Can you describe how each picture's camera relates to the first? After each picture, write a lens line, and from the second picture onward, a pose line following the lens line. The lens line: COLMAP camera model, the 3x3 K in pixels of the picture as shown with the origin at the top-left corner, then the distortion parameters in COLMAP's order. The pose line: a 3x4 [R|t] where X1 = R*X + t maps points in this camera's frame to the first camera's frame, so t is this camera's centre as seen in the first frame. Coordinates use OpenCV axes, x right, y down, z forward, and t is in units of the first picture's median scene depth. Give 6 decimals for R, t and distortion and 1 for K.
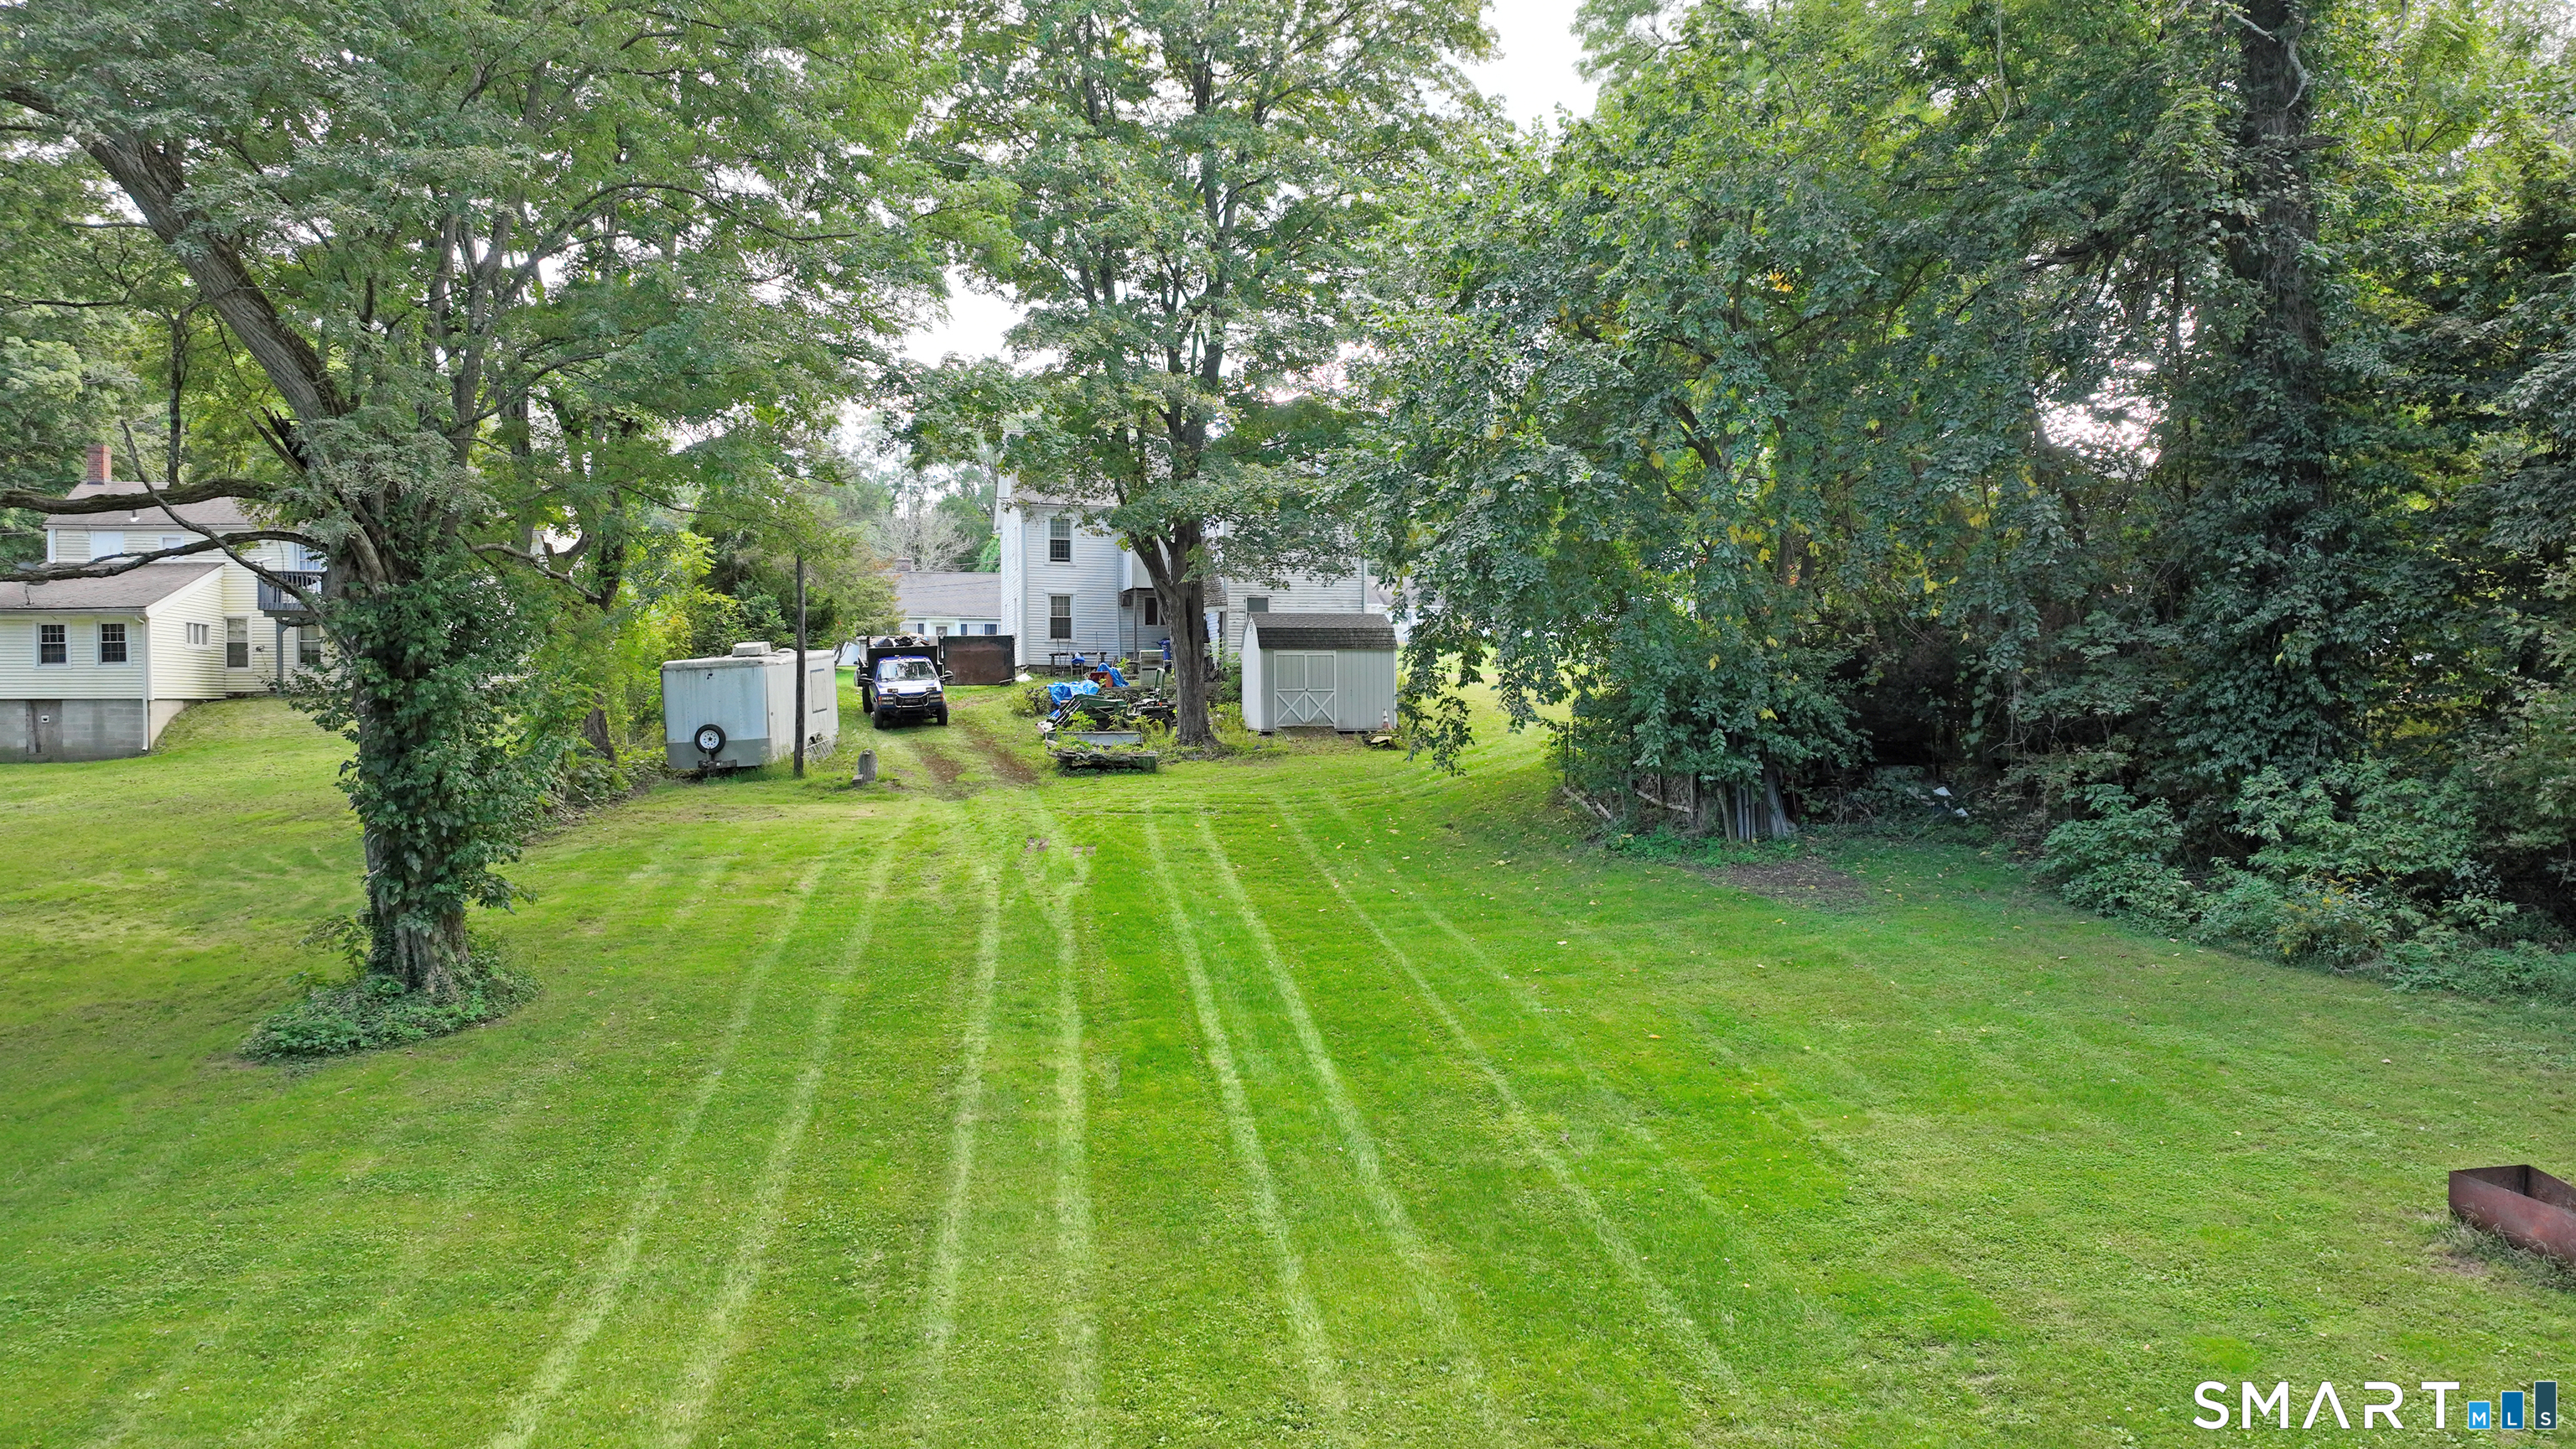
lens RADIAL K [[1766.0, 0, 1288.0], [0, 1766.0, 724.5], [0, 0, 1]] dist [0.001203, 0.000059]
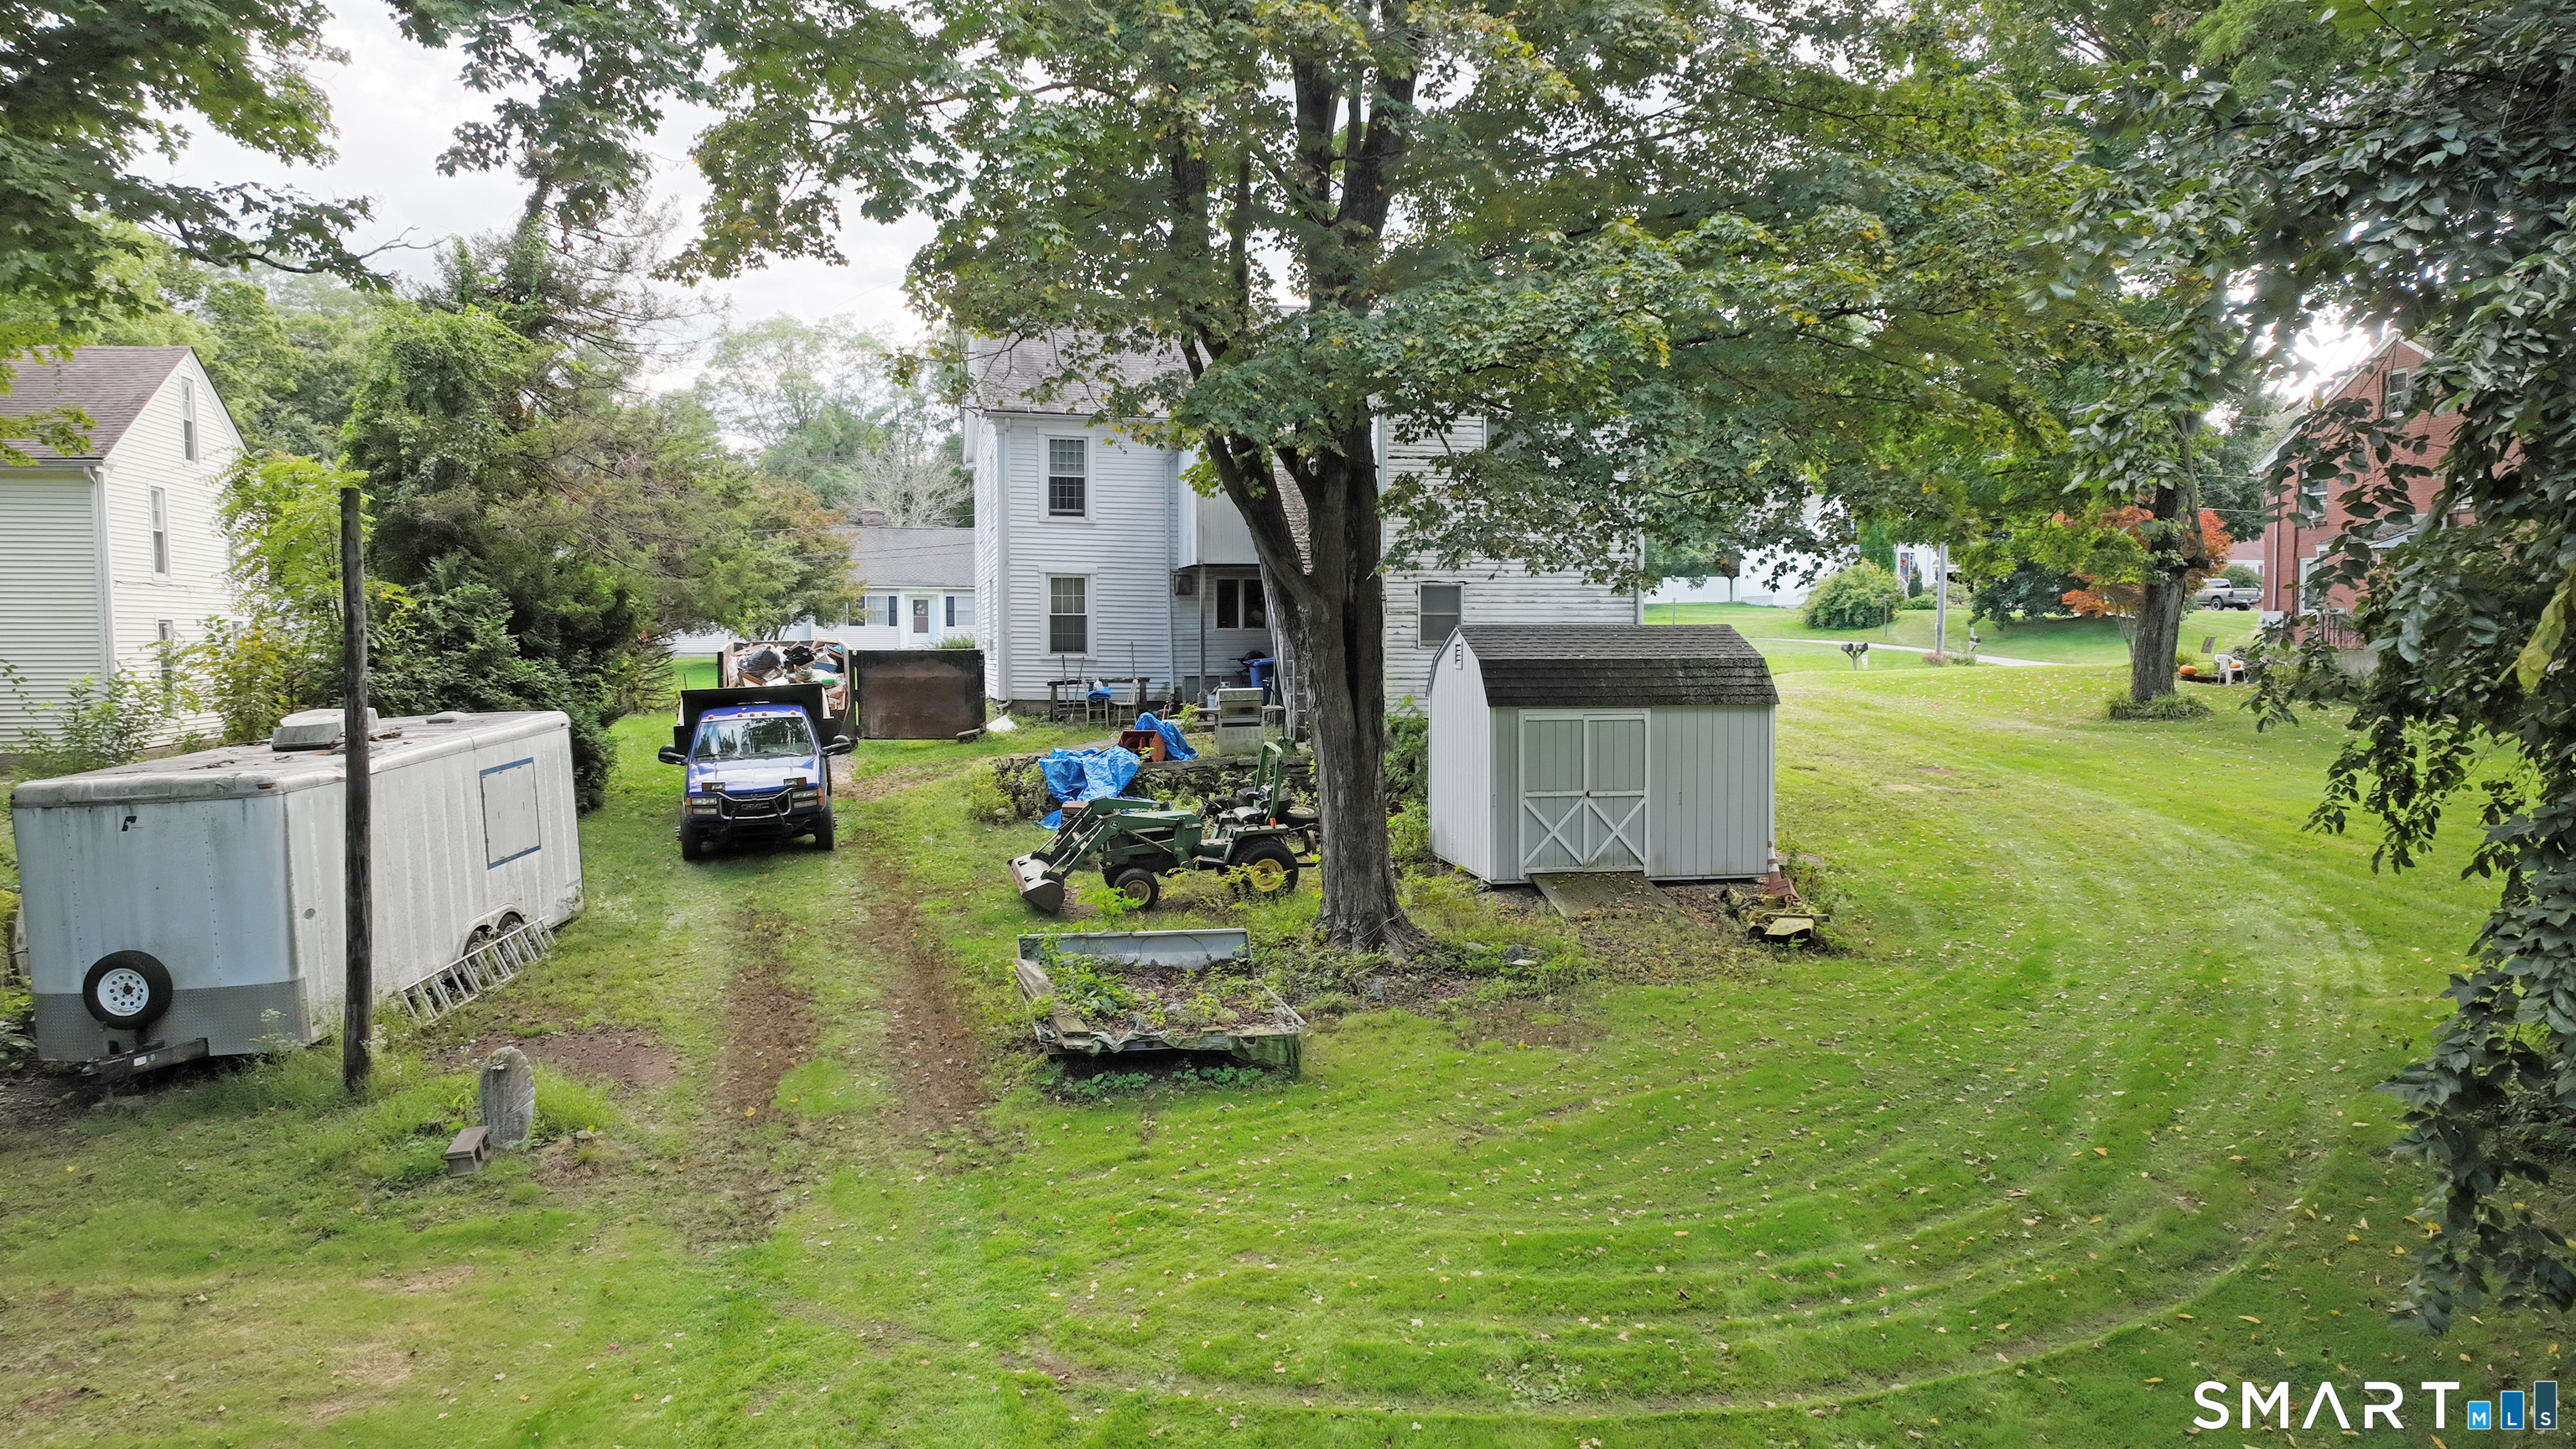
lens RADIAL K [[1892.6, 0, 1288.0], [0, 1892.6, 724.5], [0, 0, 1]] dist [-0.001316, 0.000515]
pose [[0.999797, 0.001754, -0.020096, -0.054300], [-0.001359, 0.999806, 0.019657, -0.044060], [0.020126, -0.019625, 0.999605, 0.463874]]
